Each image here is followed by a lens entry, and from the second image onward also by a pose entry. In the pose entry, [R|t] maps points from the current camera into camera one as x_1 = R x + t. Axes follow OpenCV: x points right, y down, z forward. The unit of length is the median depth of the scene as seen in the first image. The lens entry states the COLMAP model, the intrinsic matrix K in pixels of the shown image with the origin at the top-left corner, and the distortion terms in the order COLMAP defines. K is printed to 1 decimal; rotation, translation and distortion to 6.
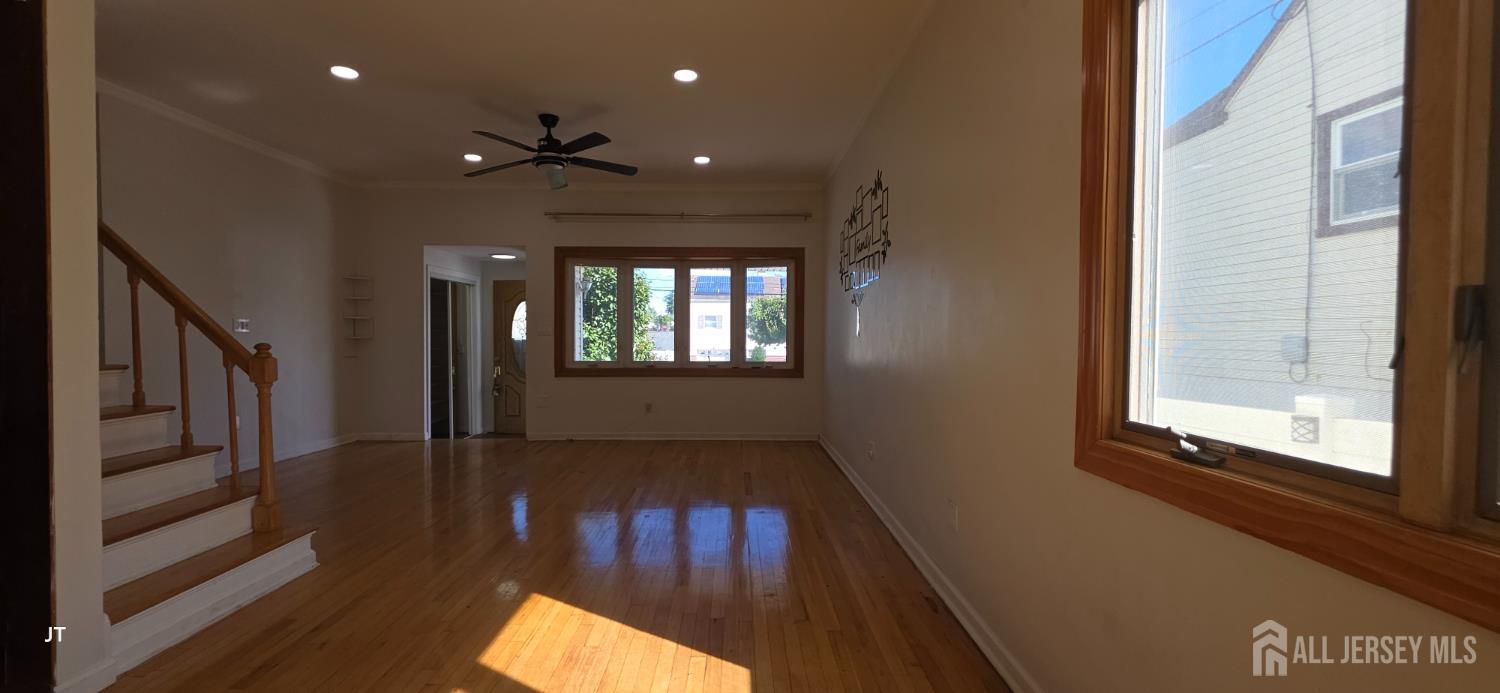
lens RADIAL K [[598.5, 0, 740.0], [0, 598.5, 349.3], [0, 0, 1]] dist [0.001797, -0.000101]
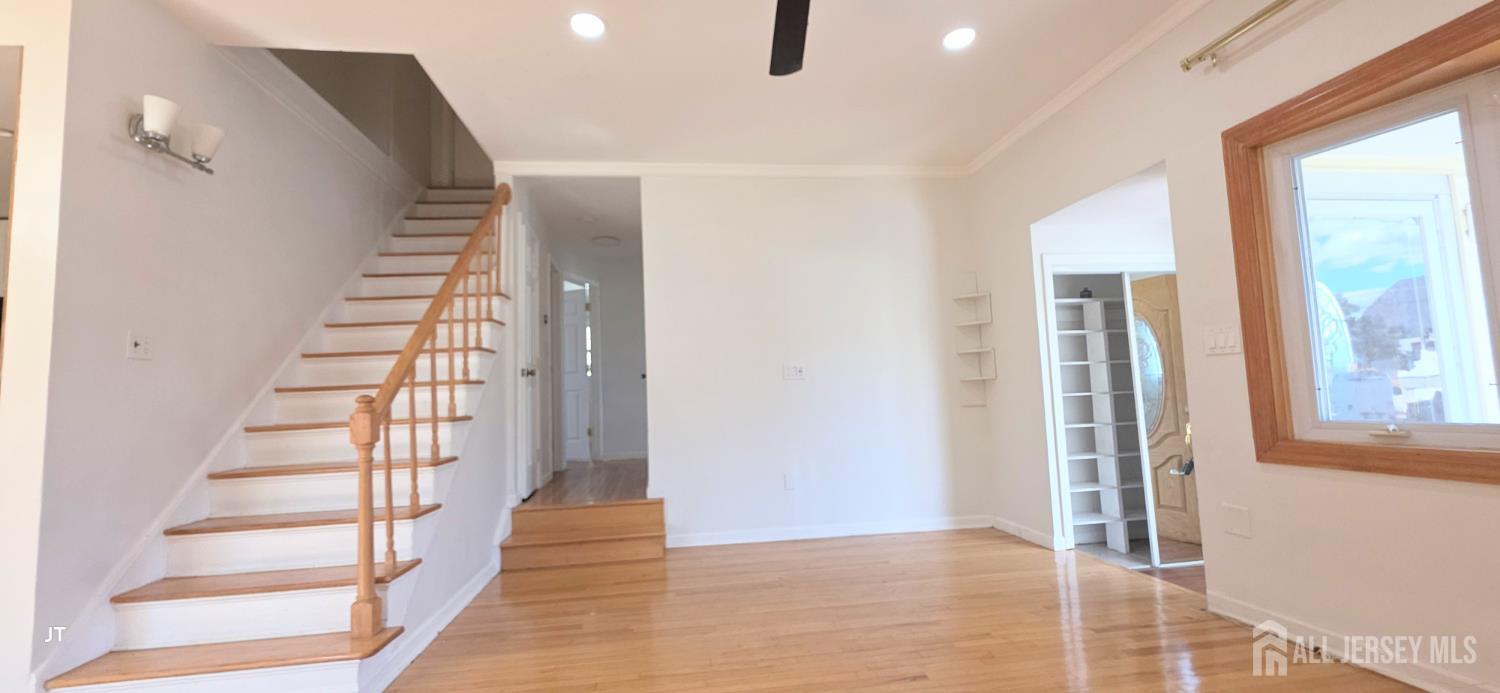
lens RADIAL K [[605.3, 0, 739.9], [0, 605.3, 345.2], [0, 0, 1]] dist [0.002116, 0.000258]
pose [[0.123264, -0.093552, -0.987954, 0.056317], [0.015521, 0.995607, -0.092340, 0.004942], [0.992253, -0.003952, 0.124174, 0.906147]]
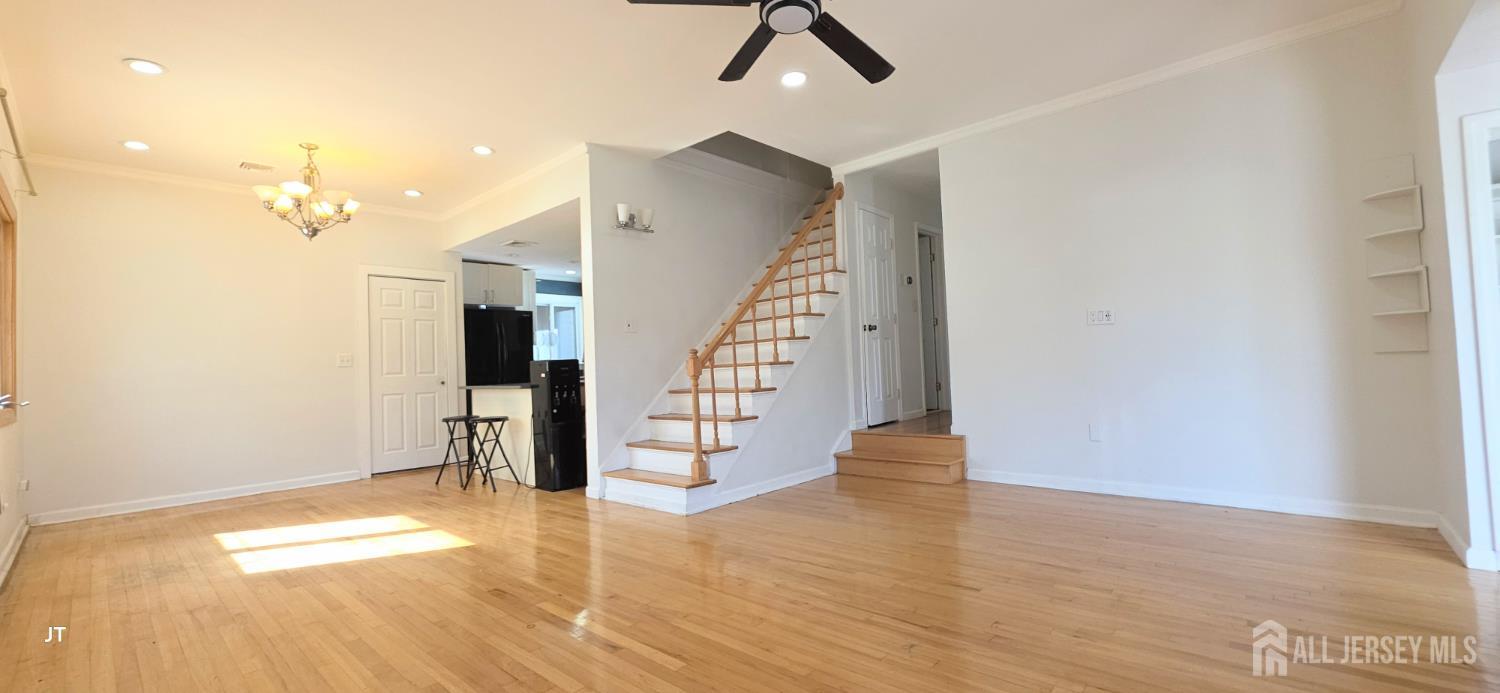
lens RADIAL K [[598.5, 0, 740.0], [0, 598.5, 349.3], [0, 0, 1]] dist [0.001797, -0.000101]
pose [[-0.681281, 0.005145, -0.732004, 0.123191], [0.021653, 0.999679, -0.013127, 0.007870], [0.731702, -0.024794, -0.681173, 1.343656]]
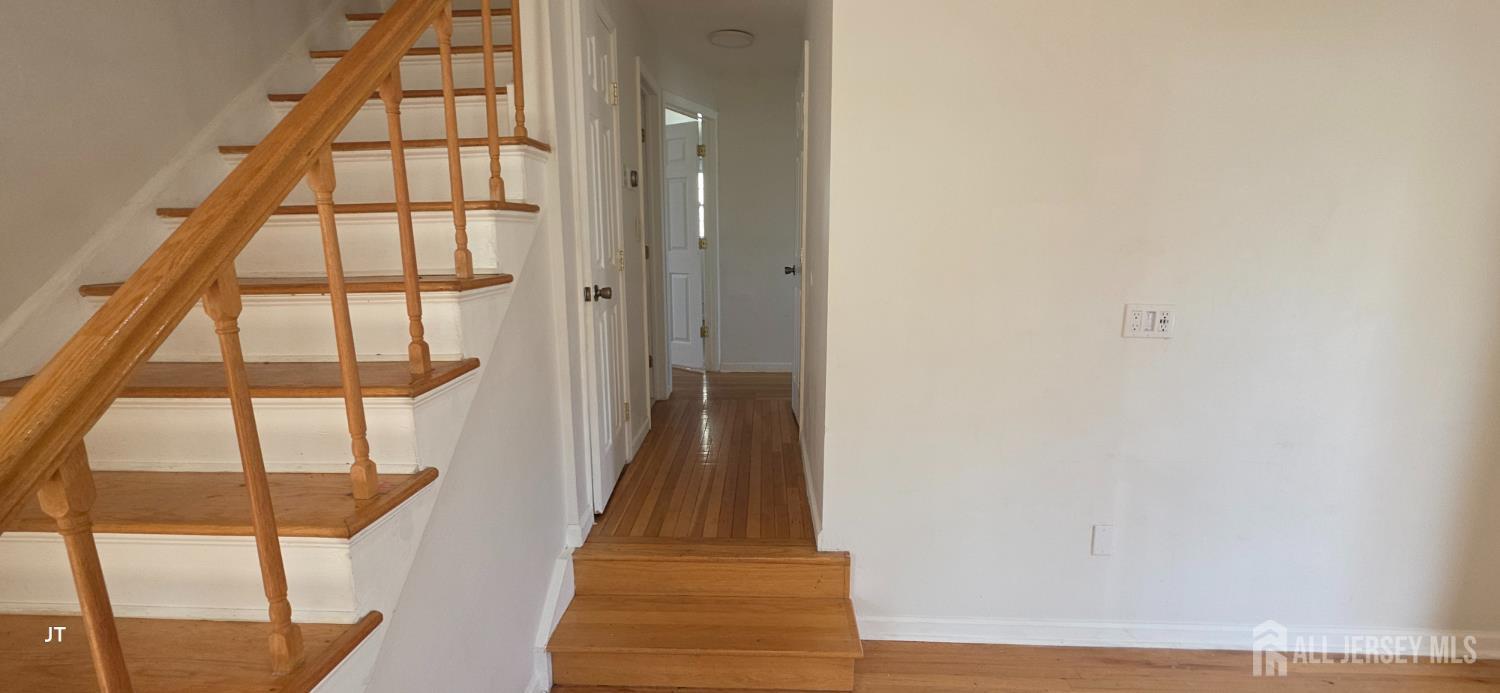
lens RADIAL K [[598.5, 0, 740.0], [0, 598.5, 349.3], [0, 0, 1]] dist [0.001797, -0.000101]
pose [[-0.048292, 0.180786, -0.982336, -0.468353], [-0.018895, 0.983142, 0.181863, -0.099333], [0.998655, 0.027344, -0.044062, 0.831392]]
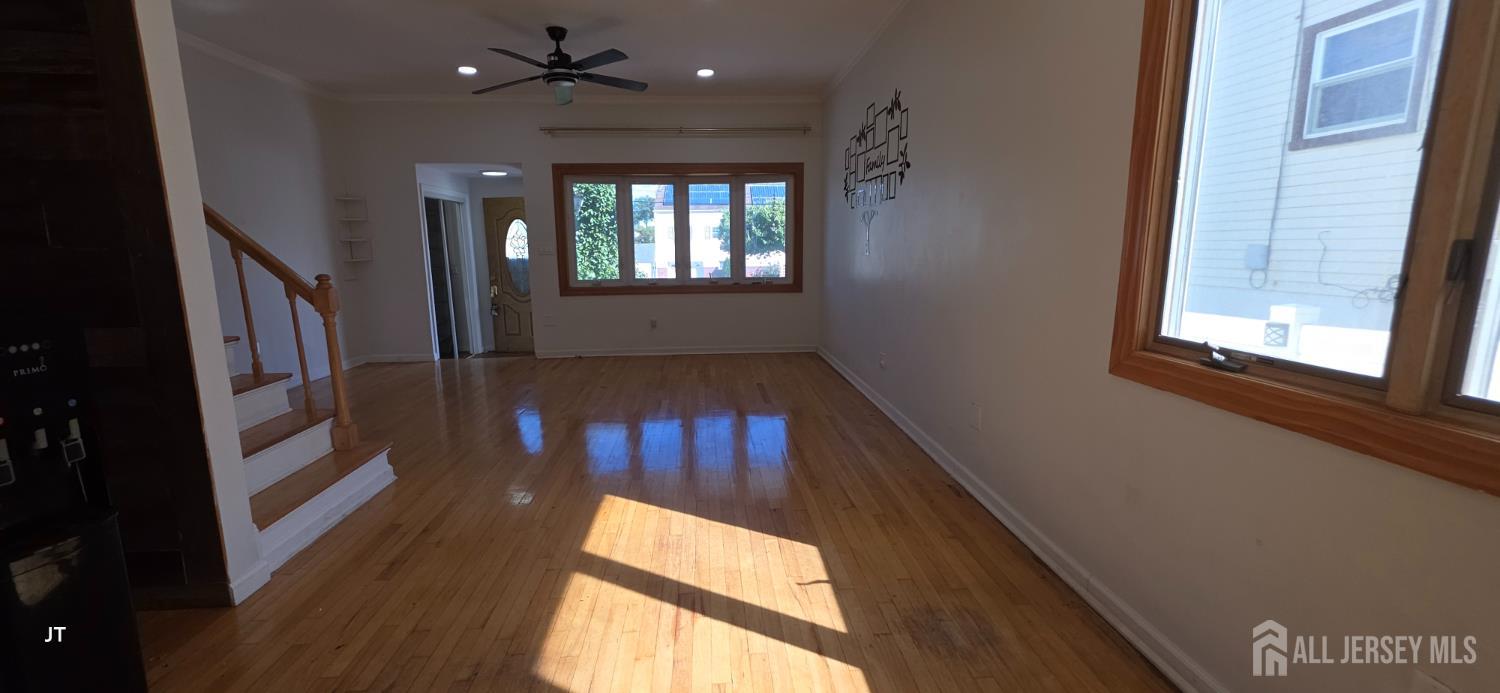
lens RADIAL K [[598.5, 0, 740.0], [0, 598.5, 349.3], [0, 0, 1]] dist [0.001797, -0.000101]
pose [[0.998252, -0.024364, 0.053853, -0.089001], [0.016117, 0.988769, 0.148579, -0.015569], [-0.056868, -0.147451, 0.987433, -0.051362]]
